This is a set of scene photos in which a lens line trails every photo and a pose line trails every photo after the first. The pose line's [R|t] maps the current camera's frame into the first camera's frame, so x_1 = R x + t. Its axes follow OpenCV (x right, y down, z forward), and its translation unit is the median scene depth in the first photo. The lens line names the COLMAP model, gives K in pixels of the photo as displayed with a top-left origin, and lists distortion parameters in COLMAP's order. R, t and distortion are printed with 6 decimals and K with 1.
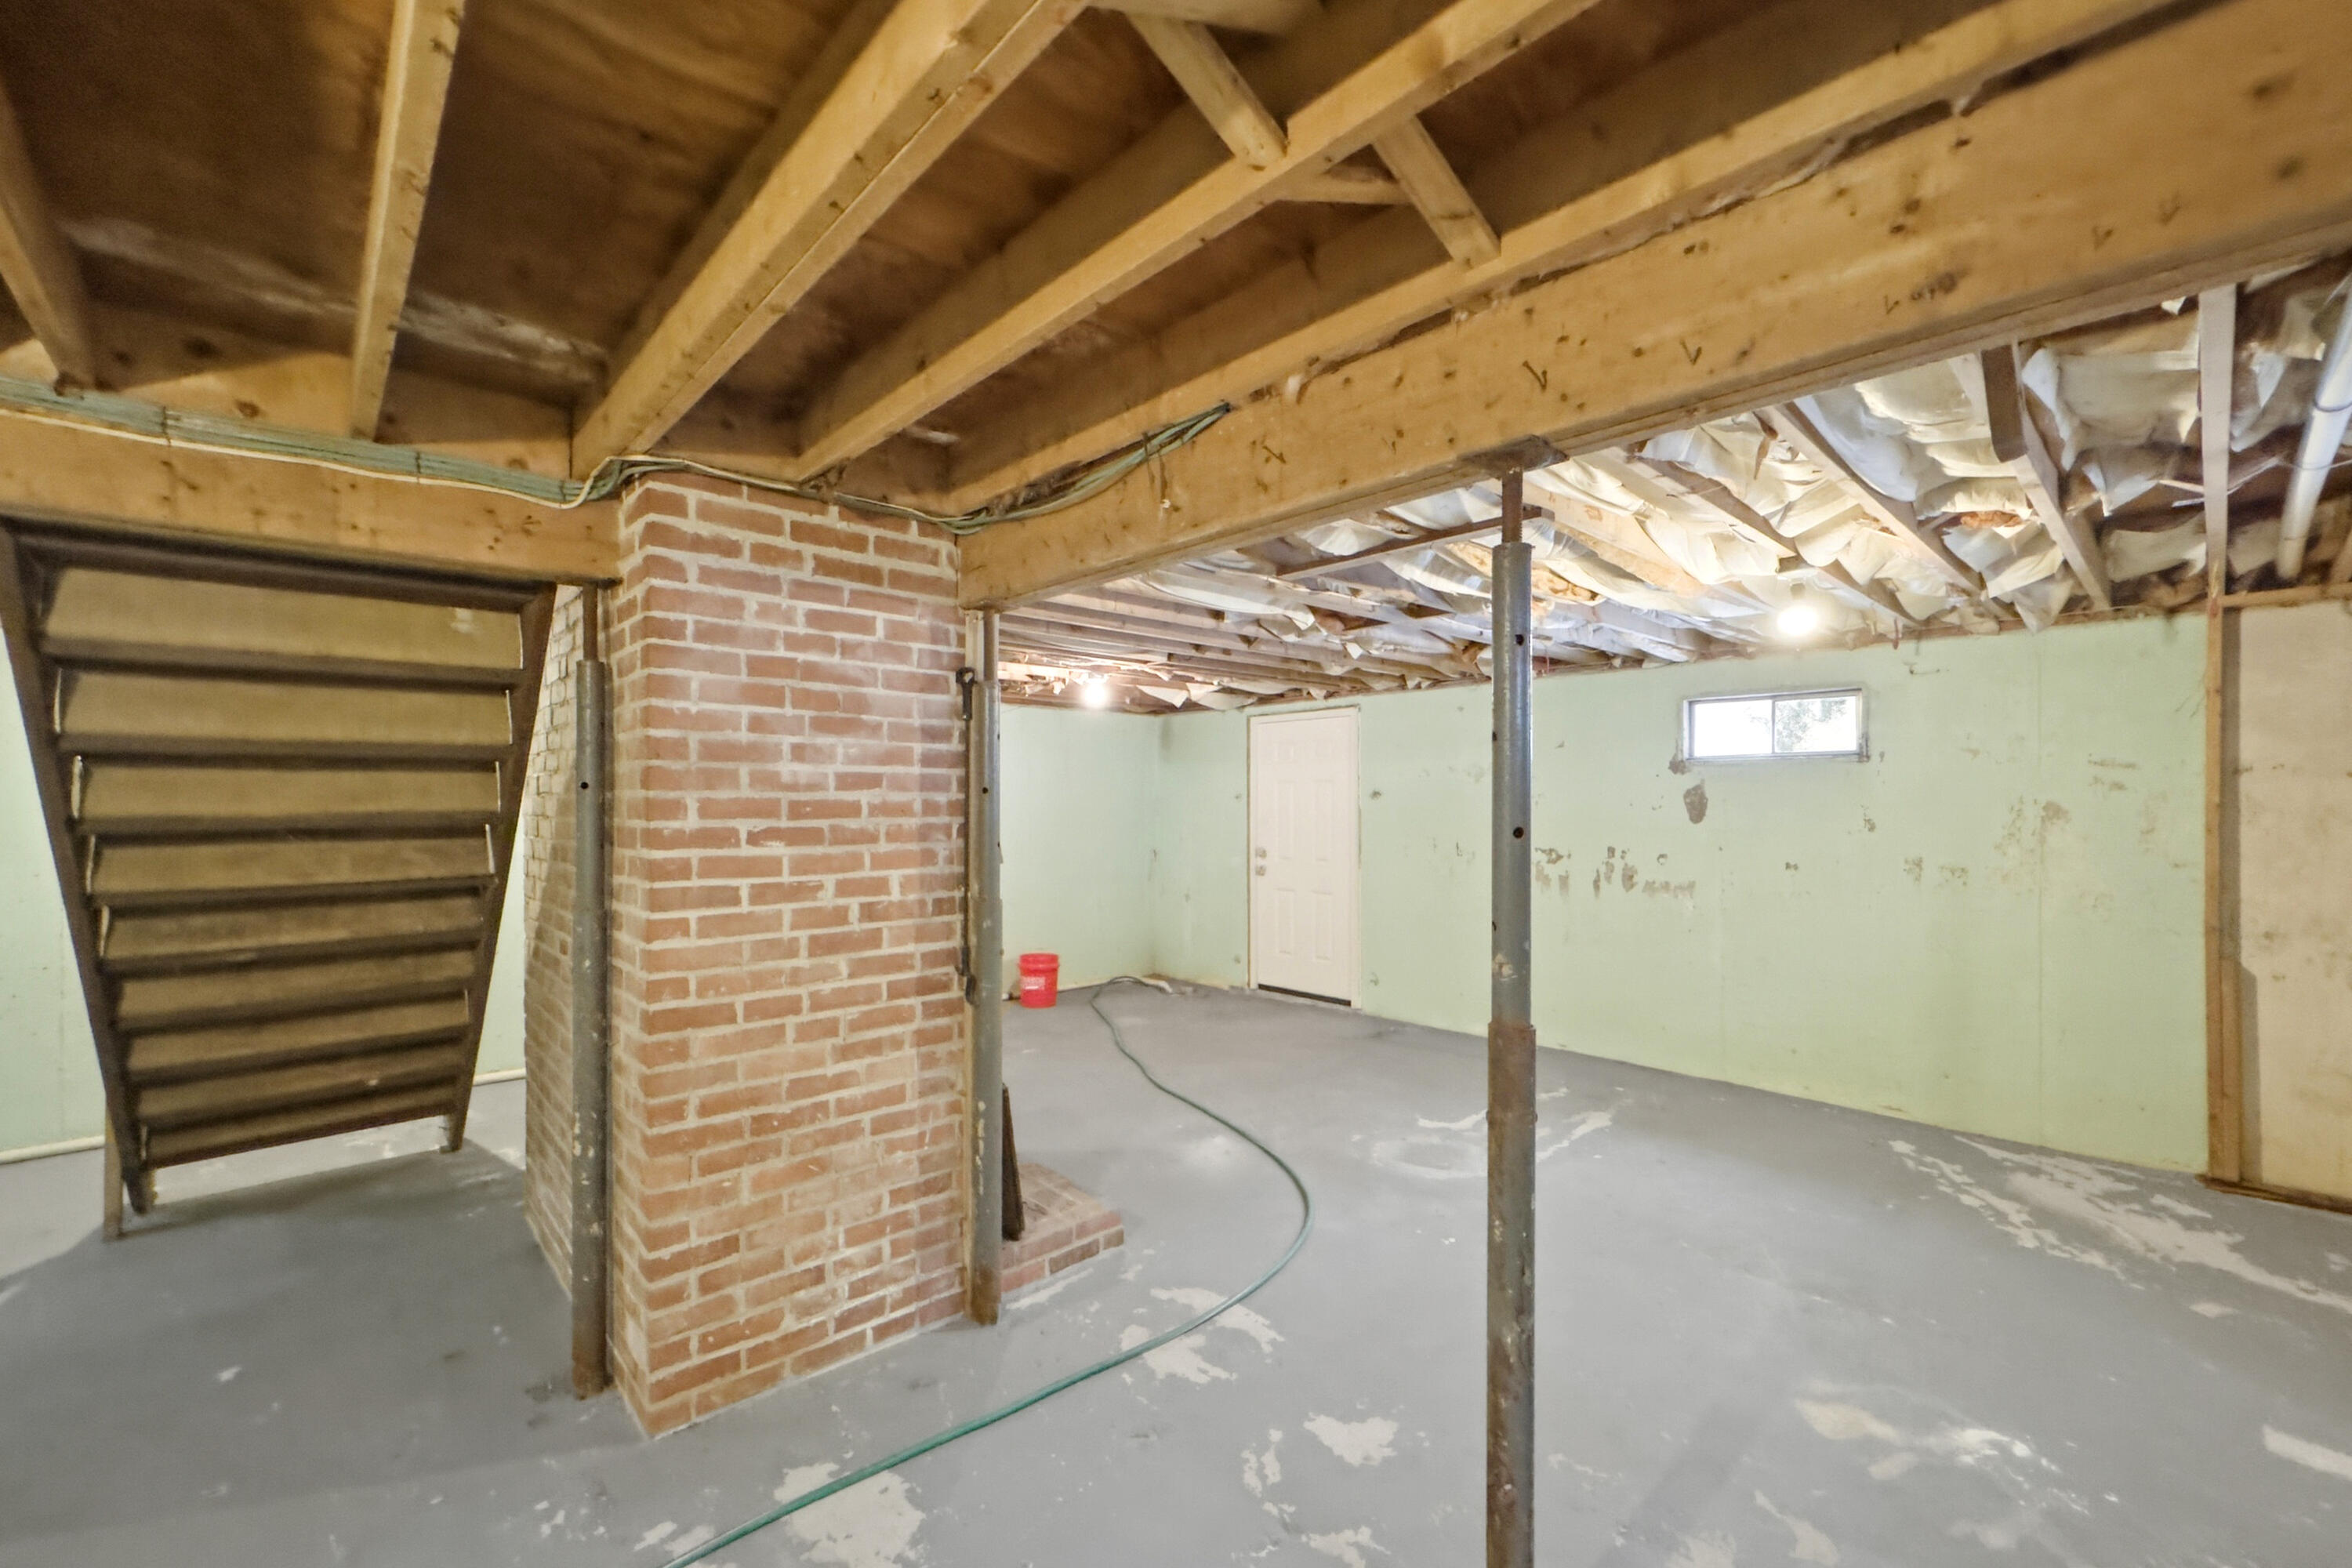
lens RADIAL K [[954.7, 0, 1179.8], [0, 954.7, 797.2], [0, 0, 1]] dist [-0.000902, 0.000097]
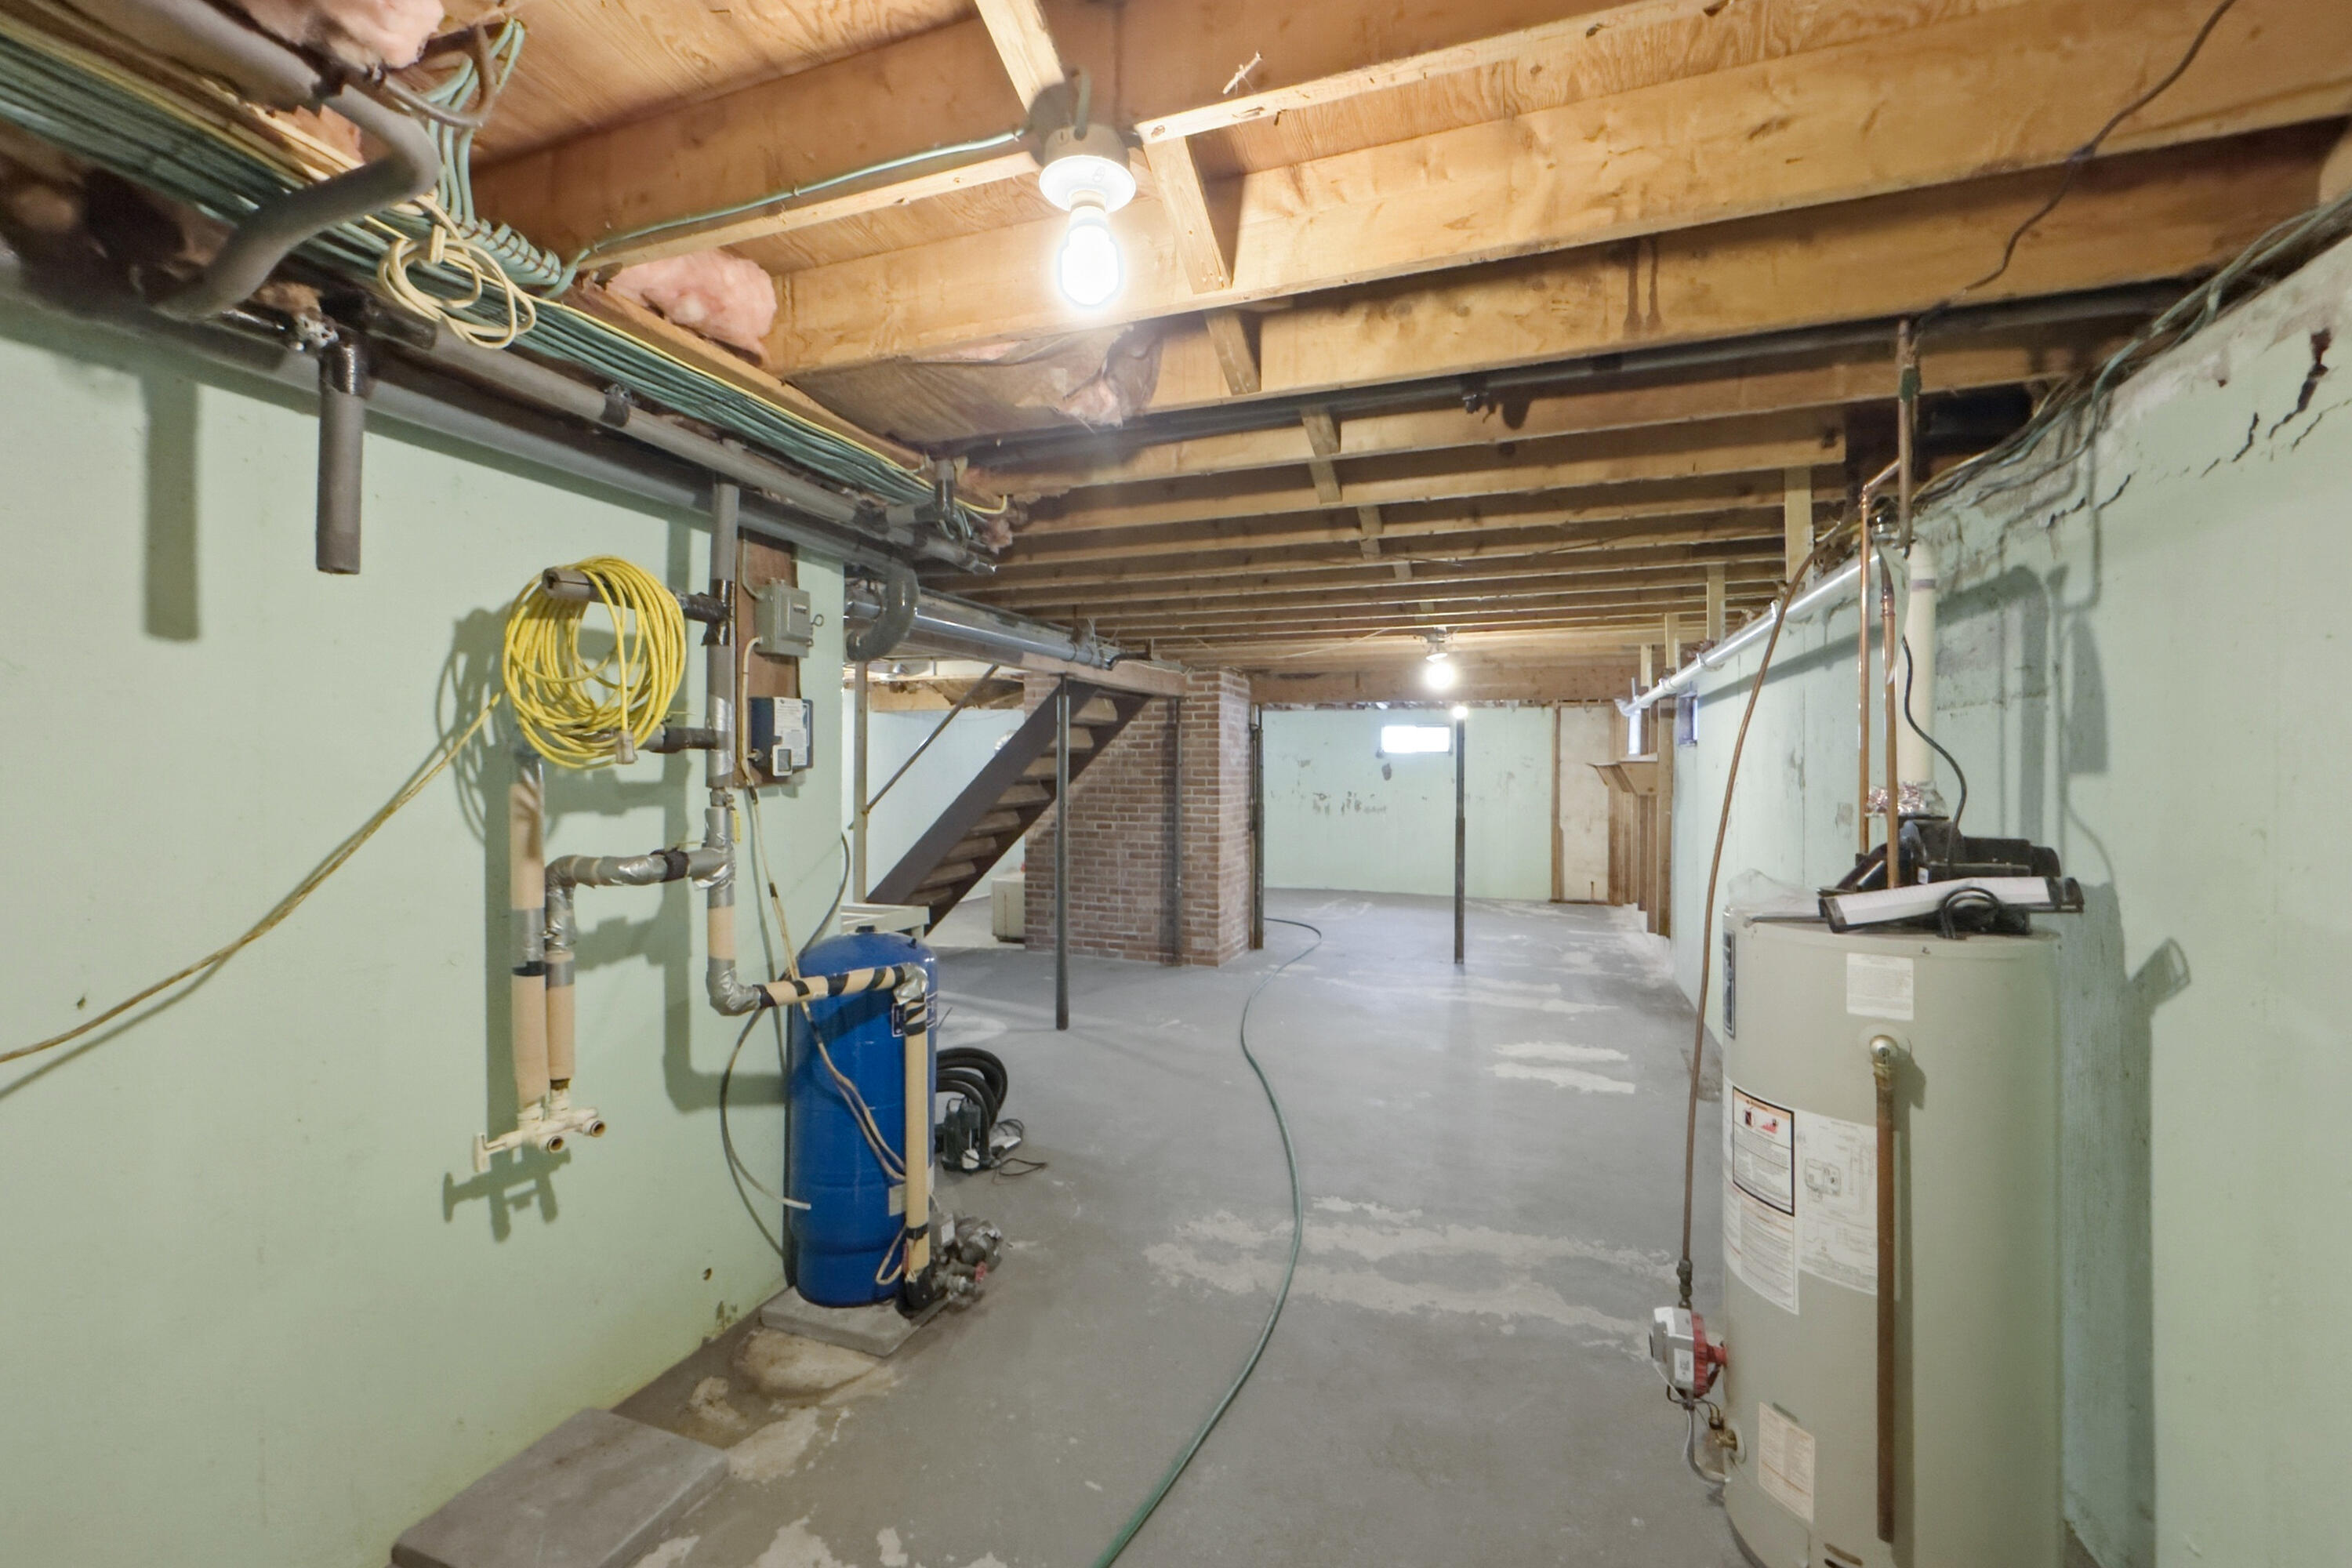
lens RADIAL K [[954.7, 0, 1163.6], [0, 954.7, 769.3], [0, 0, 1]] dist [-0.000902, 0.000097]
pose [[0.900214, 0.001837, 0.435443, -1.264148], [-0.004513, 0.999977, 0.005111, -0.012304], [-0.435424, -0.006566, 0.900202, -1.110986]]
